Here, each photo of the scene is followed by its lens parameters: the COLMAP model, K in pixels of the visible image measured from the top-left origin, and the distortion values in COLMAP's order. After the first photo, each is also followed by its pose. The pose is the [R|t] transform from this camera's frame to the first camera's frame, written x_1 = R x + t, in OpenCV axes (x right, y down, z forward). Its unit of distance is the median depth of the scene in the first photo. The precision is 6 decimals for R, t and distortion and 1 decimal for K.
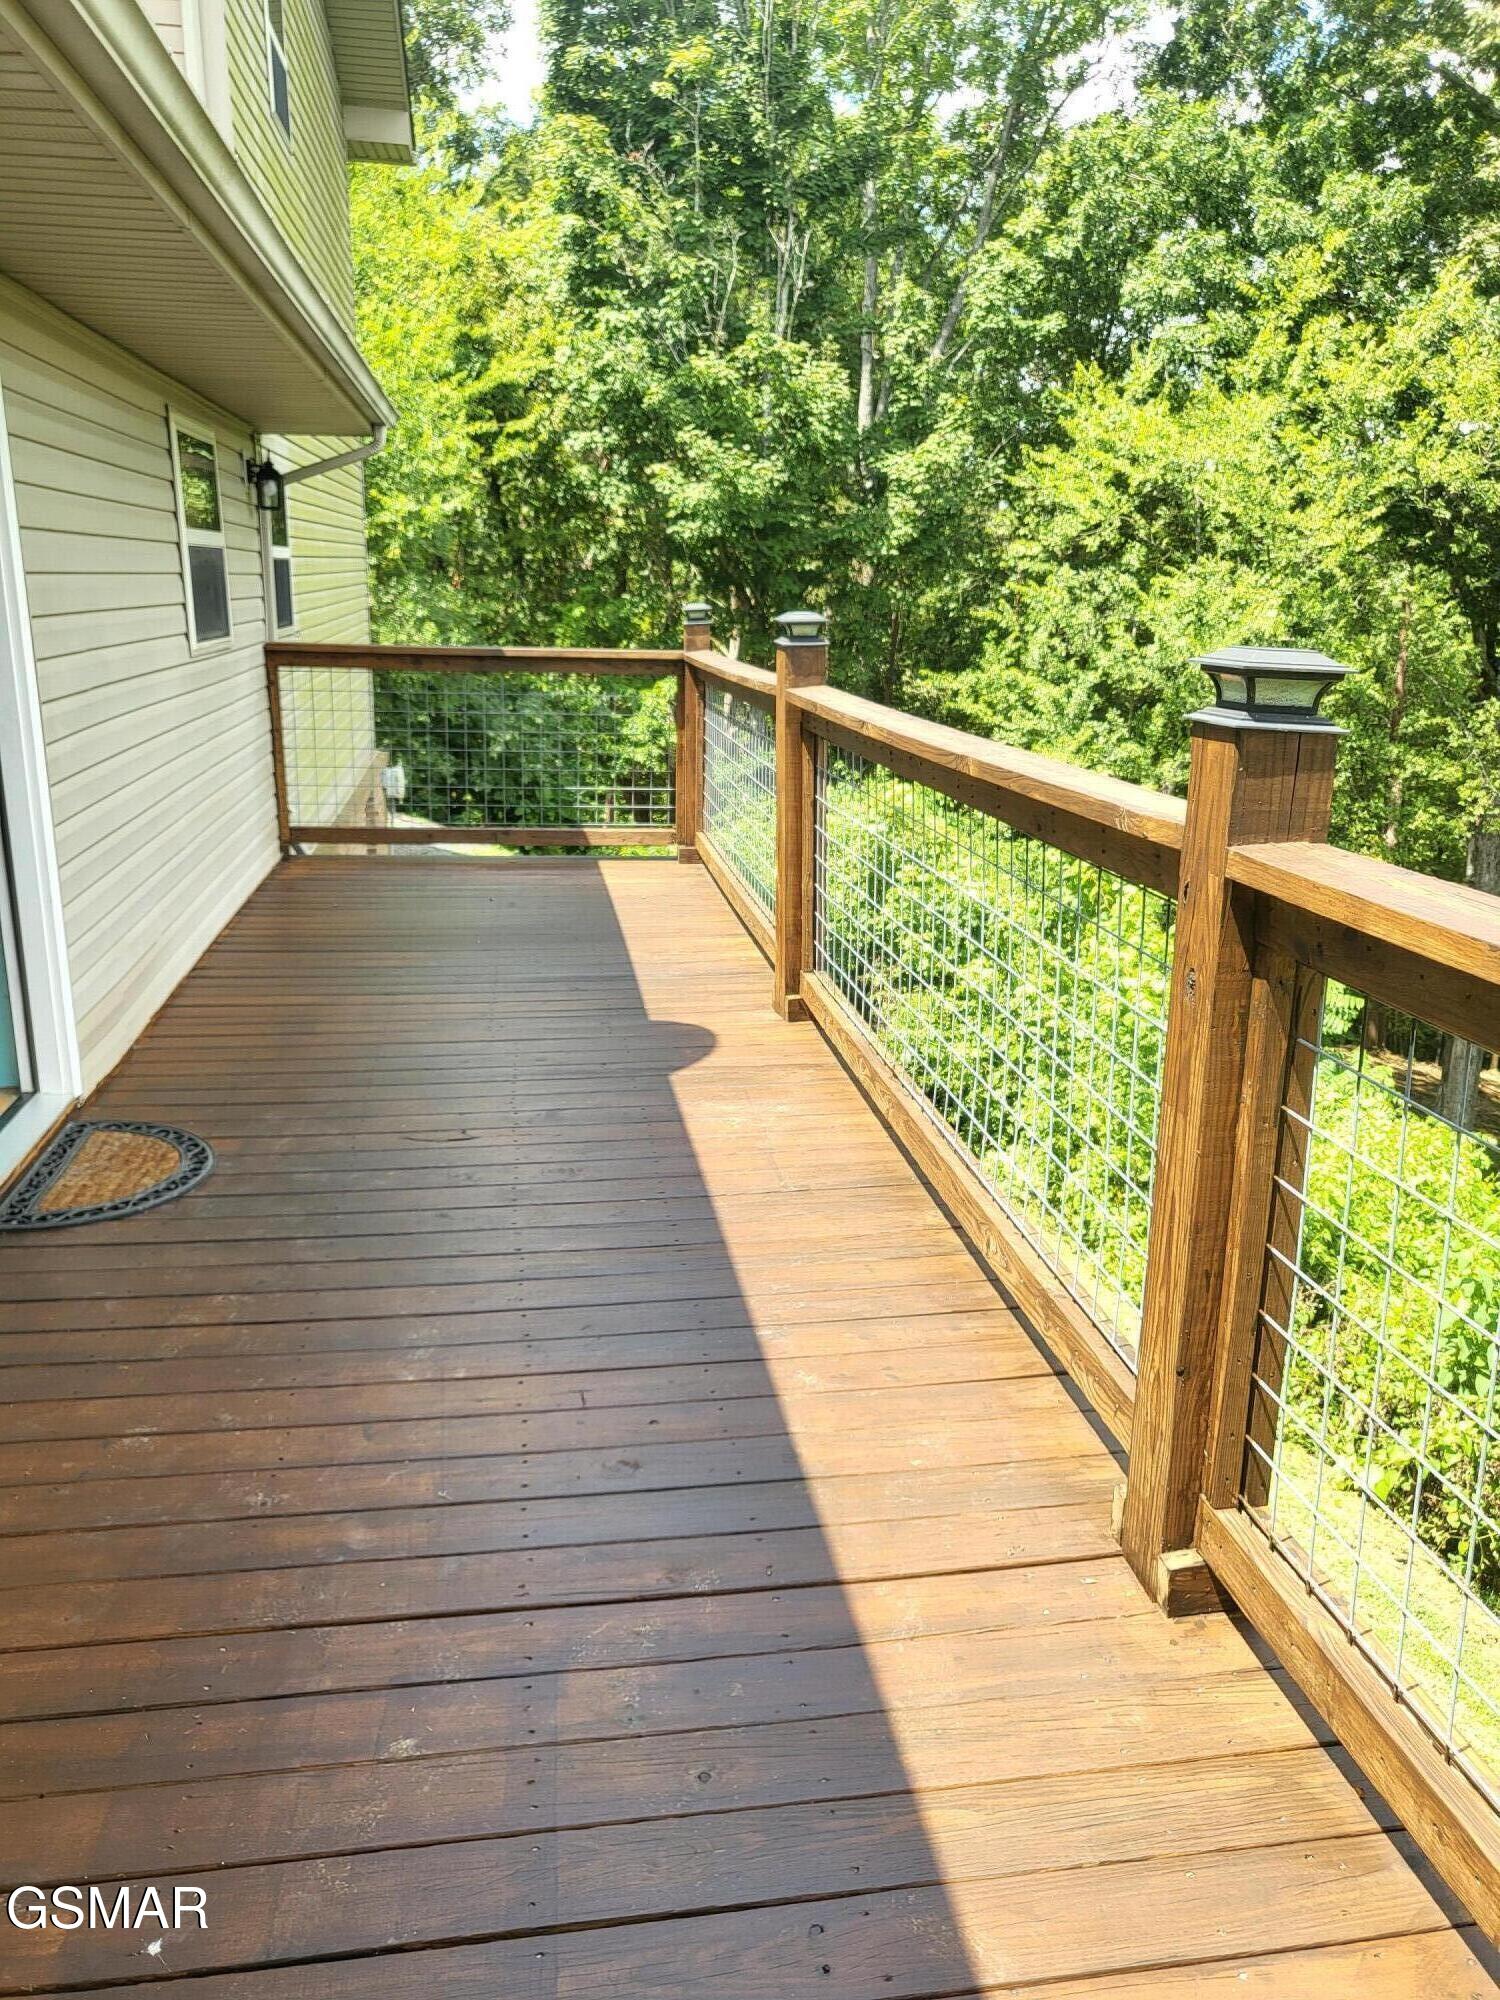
lens RADIAL K [[1537.3, 0, 747.3], [0, 1537.3, 1003.0], [0, 0, 1]] dist [-0.014504, 0.073564]
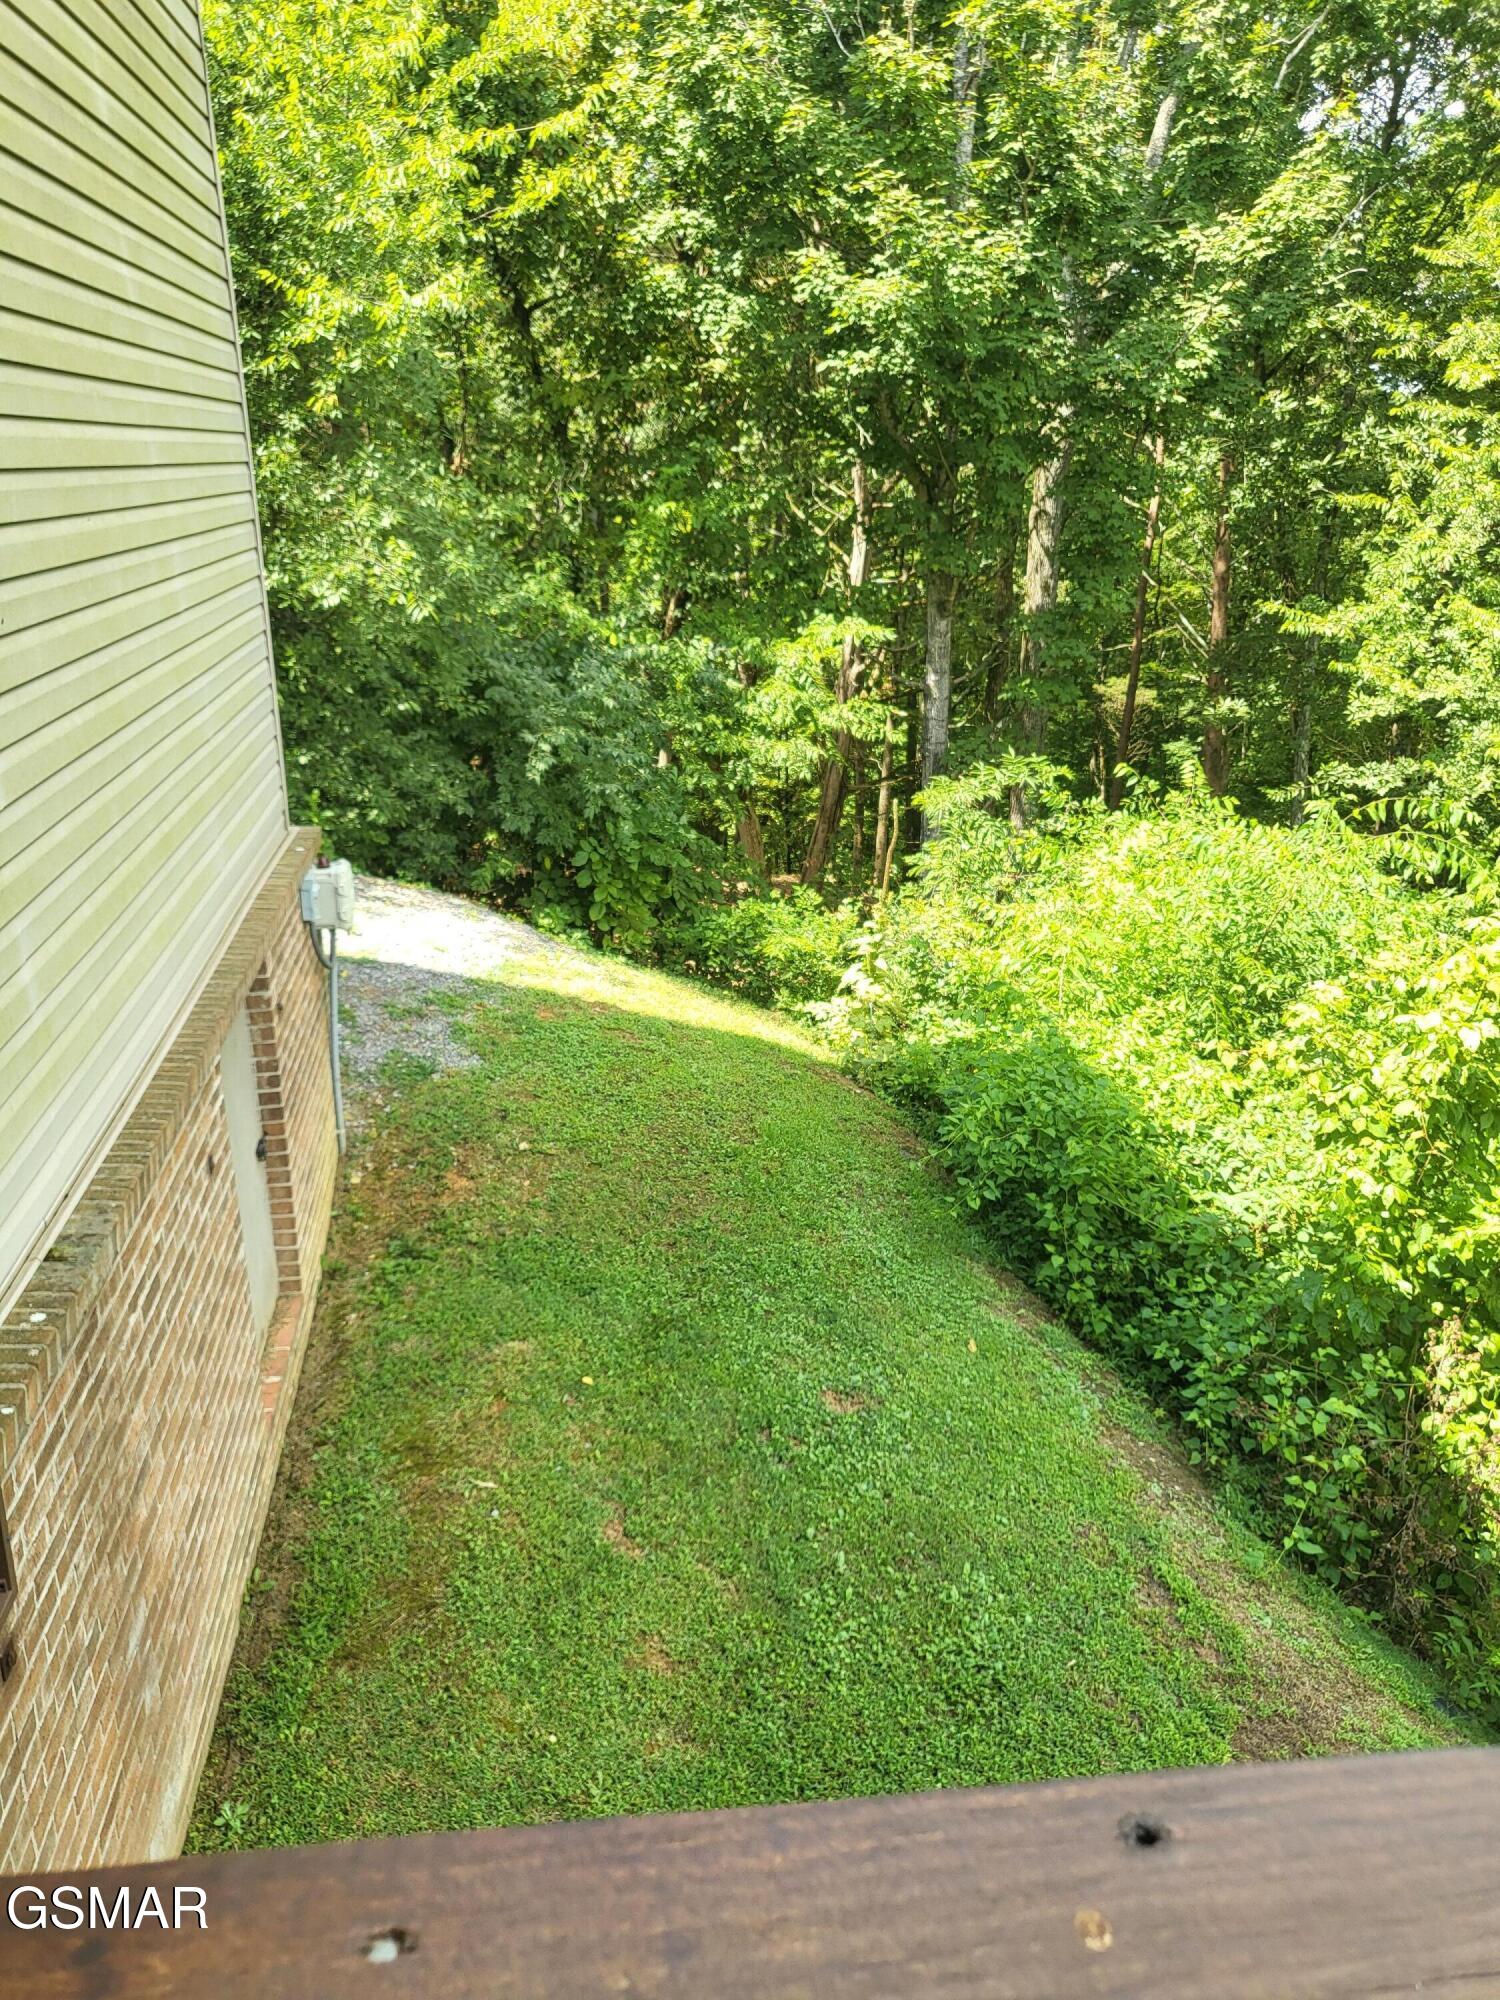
lens RADIAL K [[1537.3, 0, 789.5], [0, 1537.3, 934.3], [0, 0, 1]] dist [-0.014504, 0.073564]
pose [[0.999552, -0.029890, -0.001469, -0.069933], [0.029912, 0.999384, 0.018342, -0.105798], [0.000920, -0.018378, 0.999831, 0.423121]]
